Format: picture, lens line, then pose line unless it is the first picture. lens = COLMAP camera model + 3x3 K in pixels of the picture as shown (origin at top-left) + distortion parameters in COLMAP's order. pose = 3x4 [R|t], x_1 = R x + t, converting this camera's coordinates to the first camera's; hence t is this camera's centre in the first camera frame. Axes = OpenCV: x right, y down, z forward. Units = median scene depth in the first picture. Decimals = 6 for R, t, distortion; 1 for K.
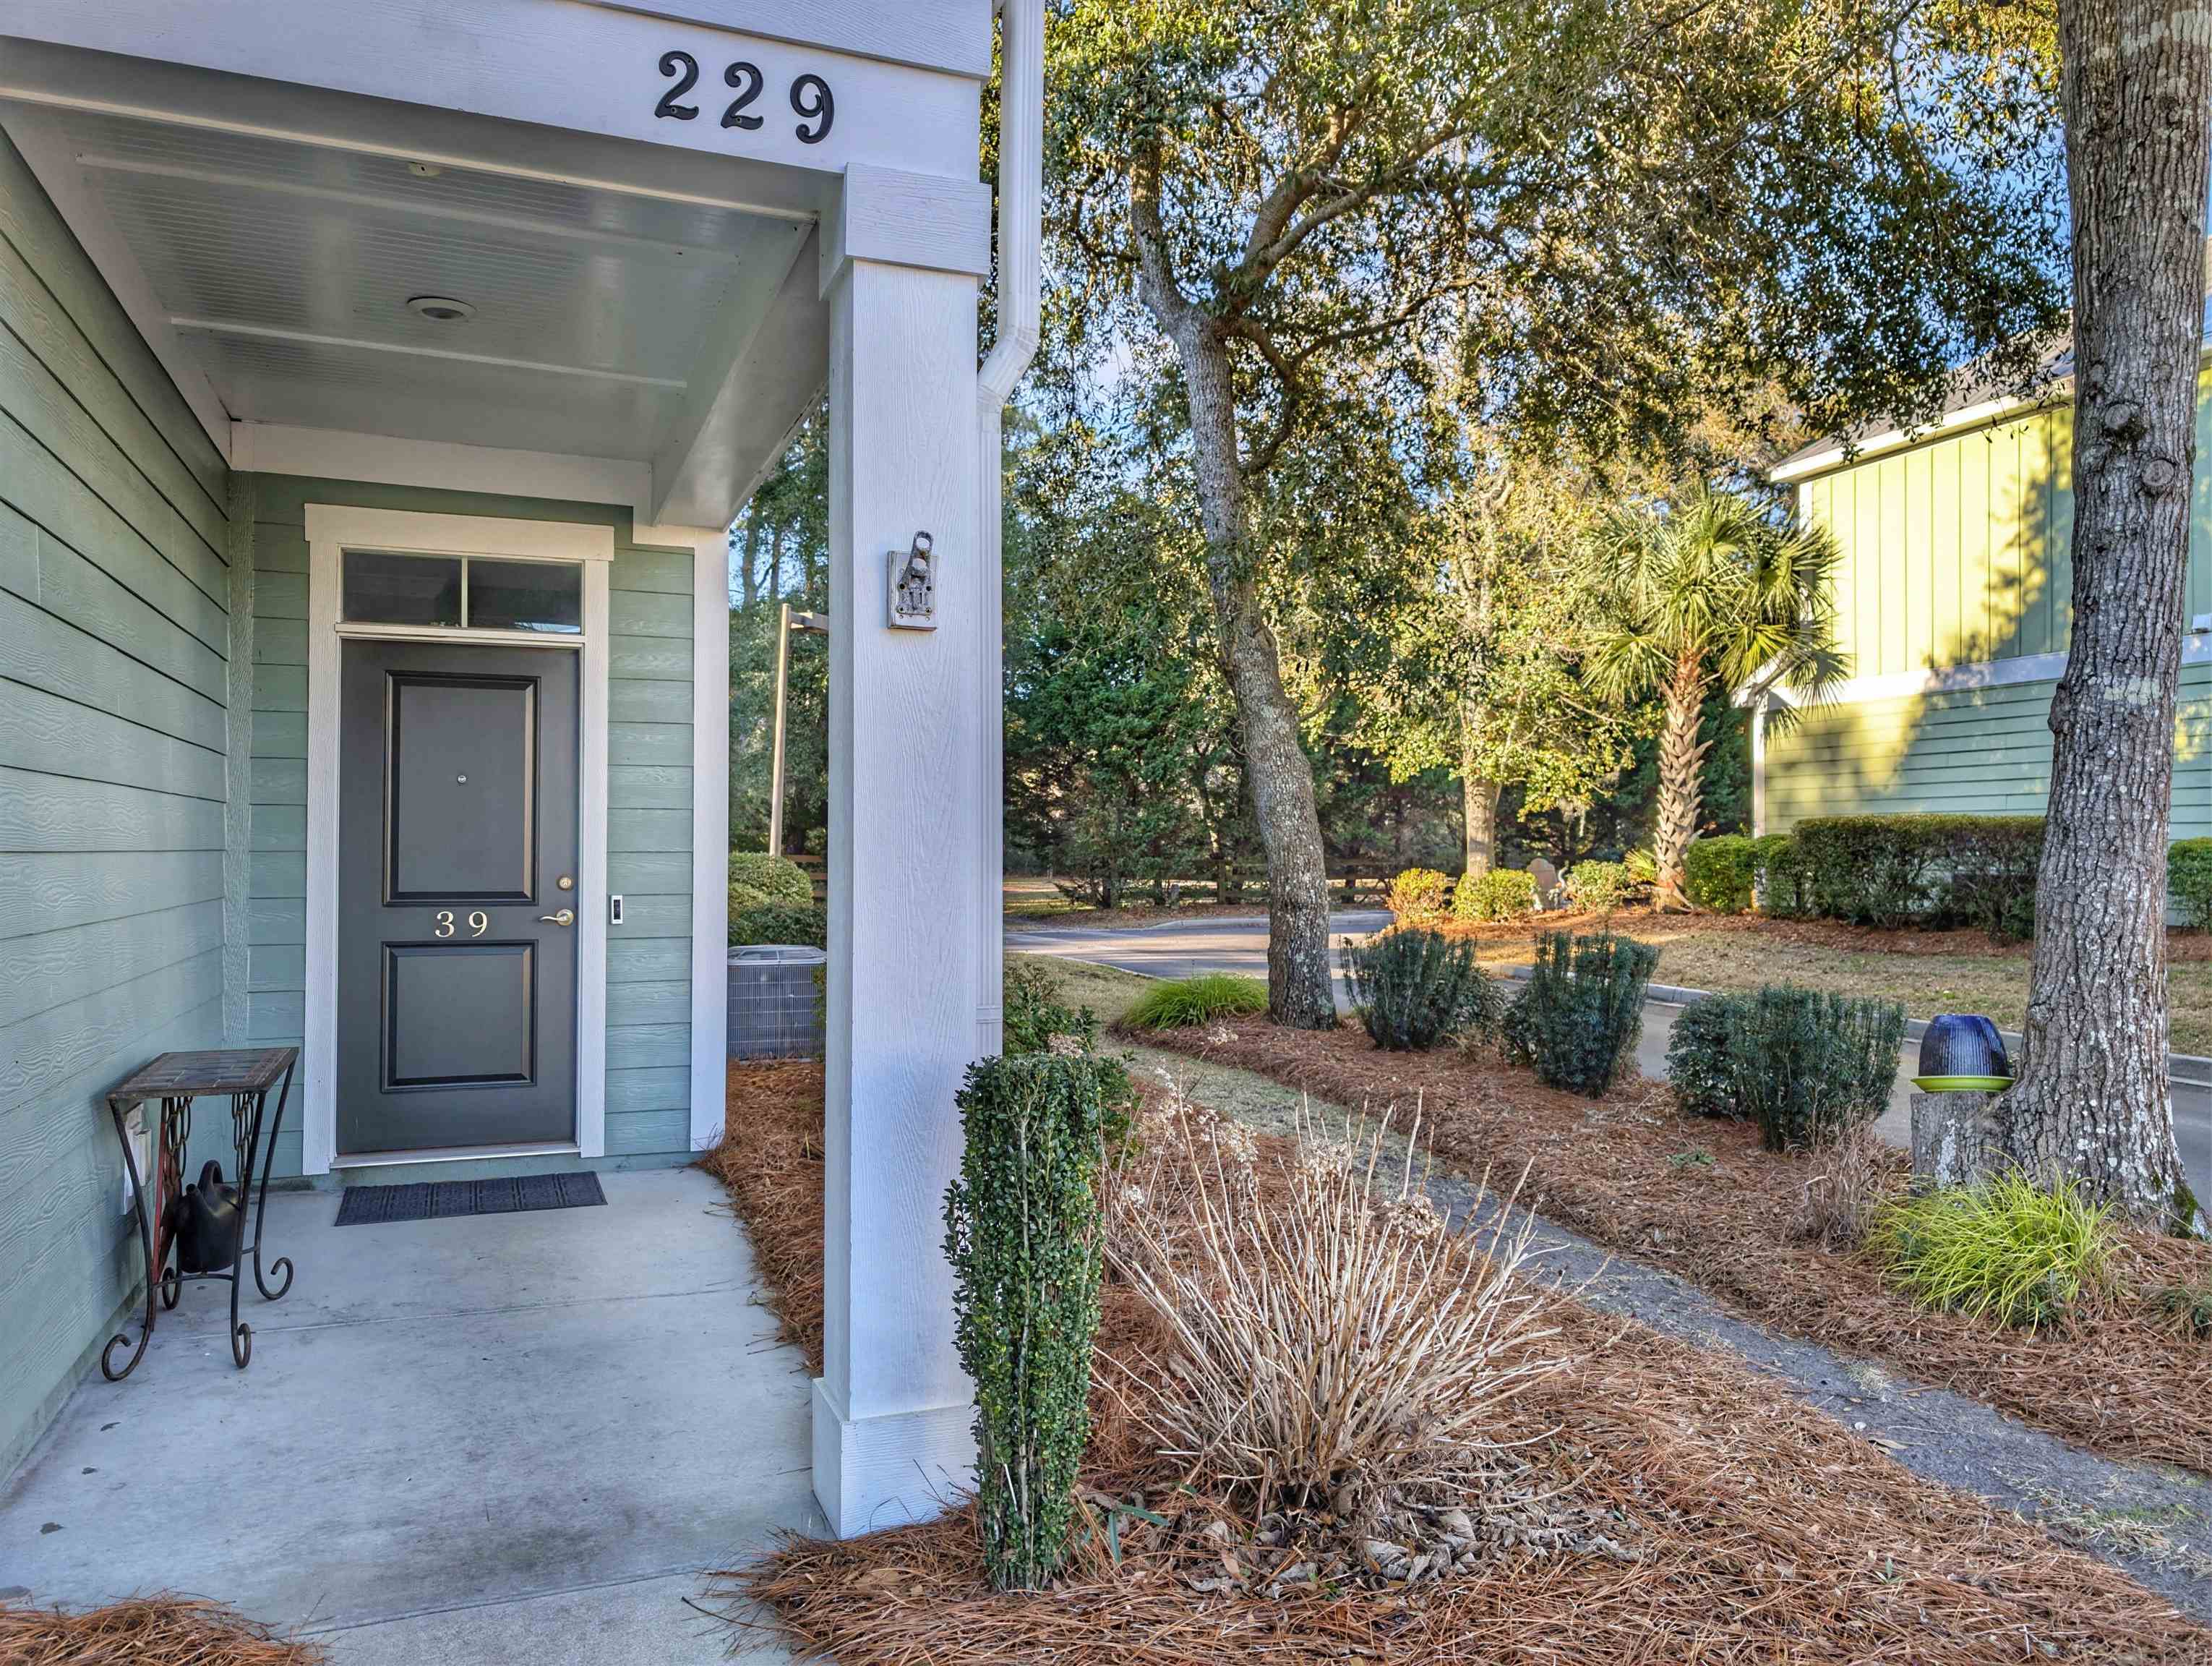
lens RADIAL K [[1533.5, 0, 1106.0], [0, 1533.5, 833.0], [0, 0, 1]] dist [0.002005, 0.000728]
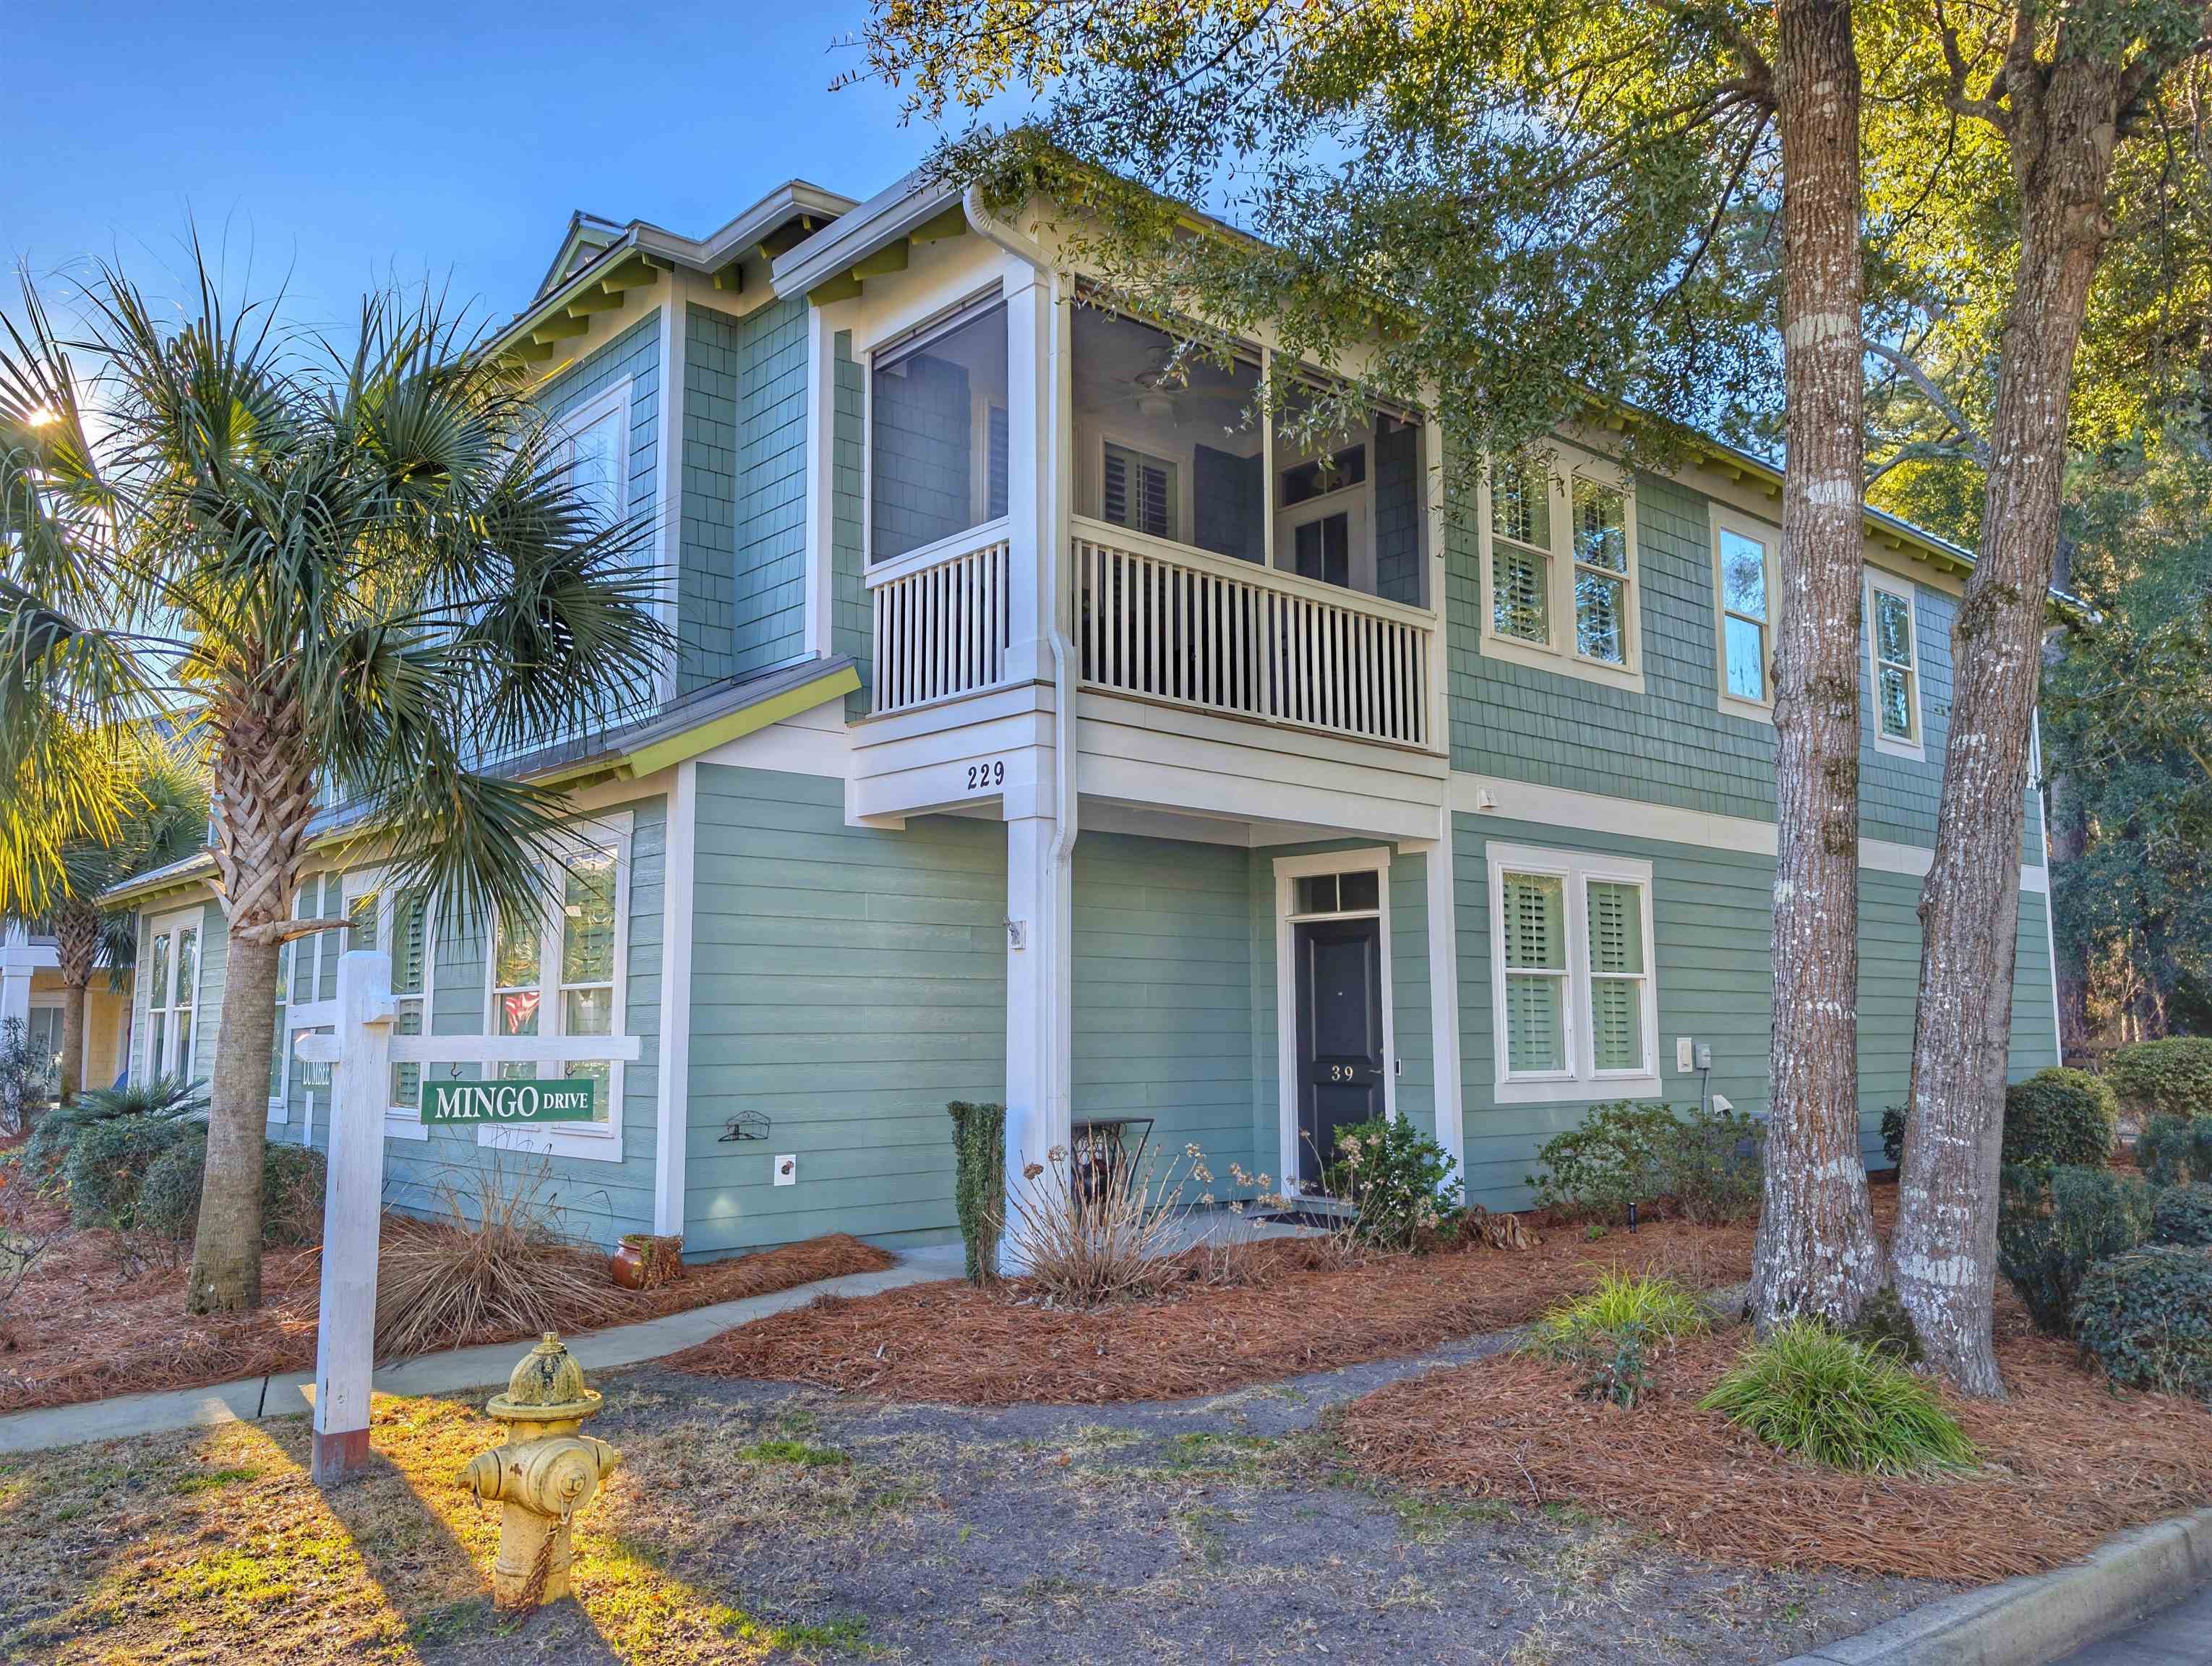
lens RADIAL K [[1533.5, 0, 1106.0], [0, 1533.5, 833.0], [0, 0, 1]] dist [0.002005, 0.000728]
pose [[0.387899, -0.125861, -0.913068, 1.186440], [0.012439, 0.991257, -0.131354, 0.010127], [0.921618, 0.039595, 0.386073, 0.036091]]
